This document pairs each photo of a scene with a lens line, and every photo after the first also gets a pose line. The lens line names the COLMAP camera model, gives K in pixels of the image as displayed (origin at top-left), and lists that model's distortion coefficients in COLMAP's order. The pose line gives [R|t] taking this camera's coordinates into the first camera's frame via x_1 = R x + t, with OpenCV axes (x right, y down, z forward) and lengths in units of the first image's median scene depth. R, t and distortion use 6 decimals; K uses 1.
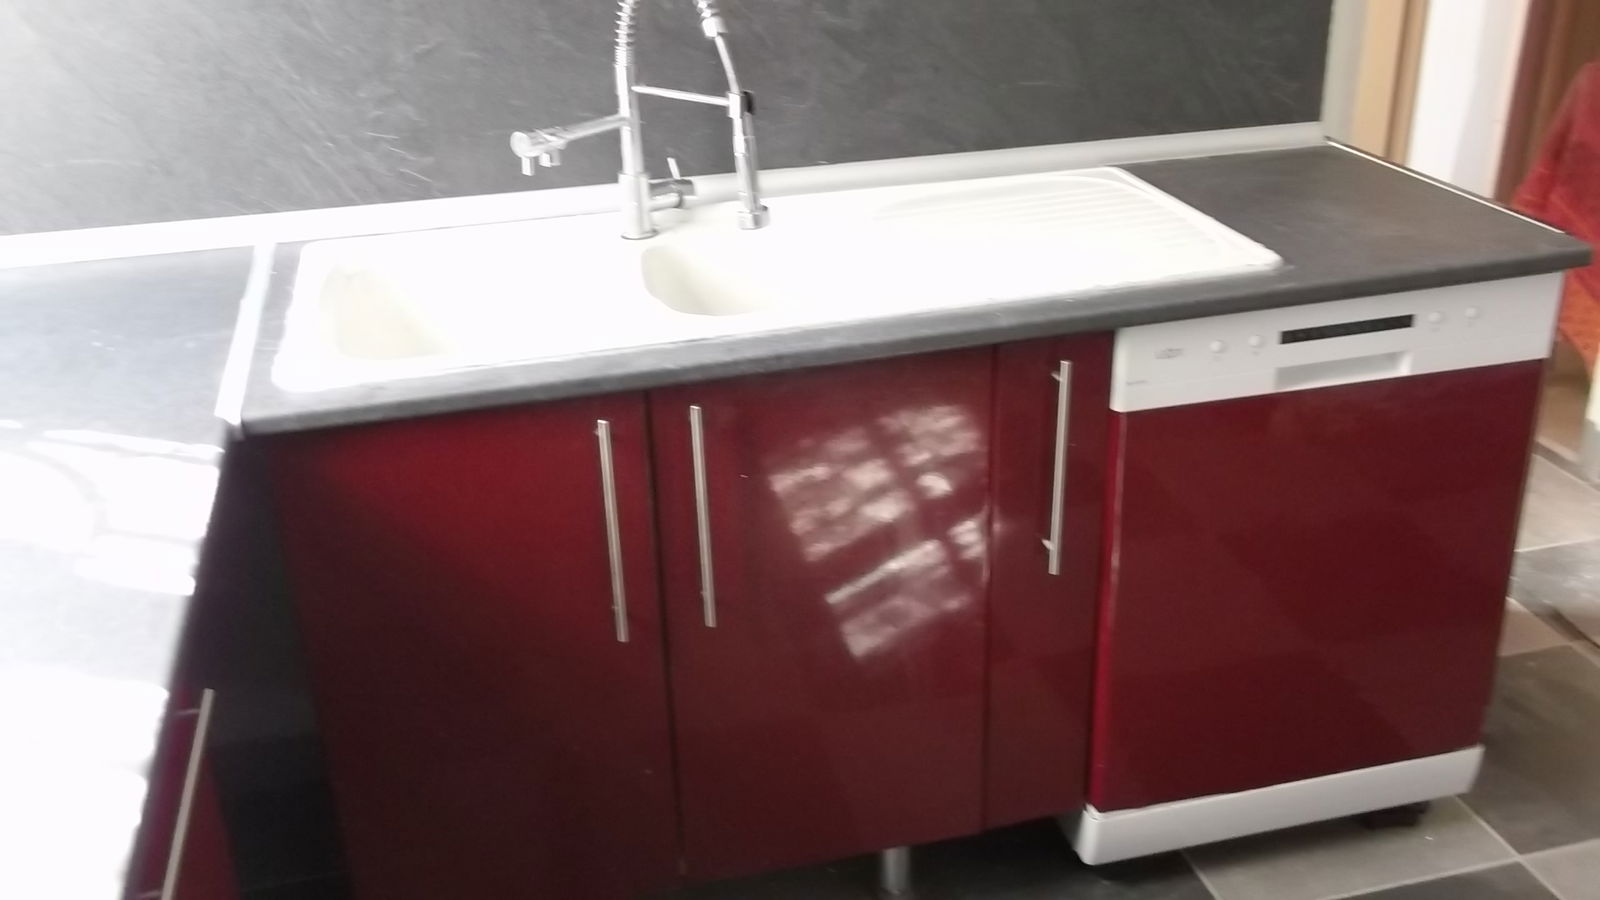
lens RADIAL K [[1544.0, 0, 800.0], [0, 1544.0, 450.0], [0, 0, 1]] dist [0.009559, 0.011932]
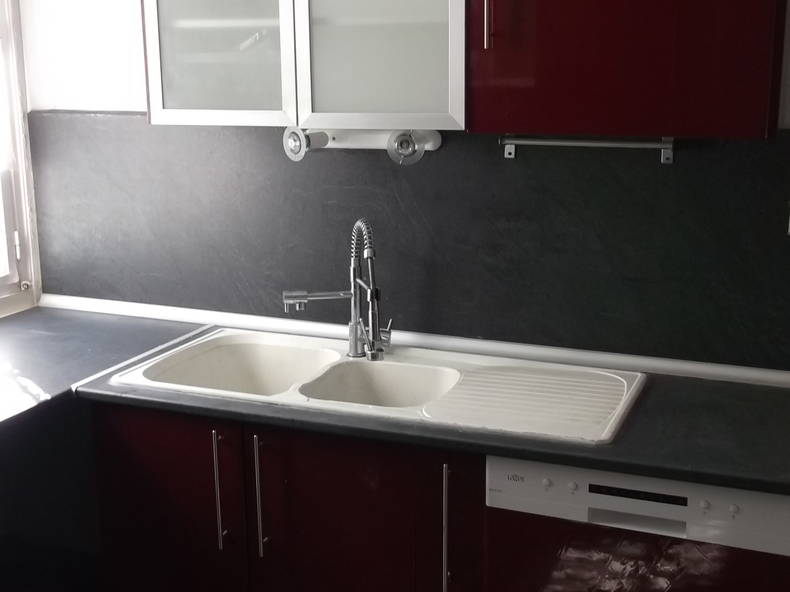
lens RADIAL K [[987.7, 0, 395.0], [0, 987.7, 296.0], [0, 0, 1]] dist [-0.003331, 0.003871]
pose [[0.816603, 0.156487, -0.555582, 0.621912], [-0.266836, 0.955865, -0.122969, -0.076122], [0.511818, 0.248666, 0.822318, 0.019798]]
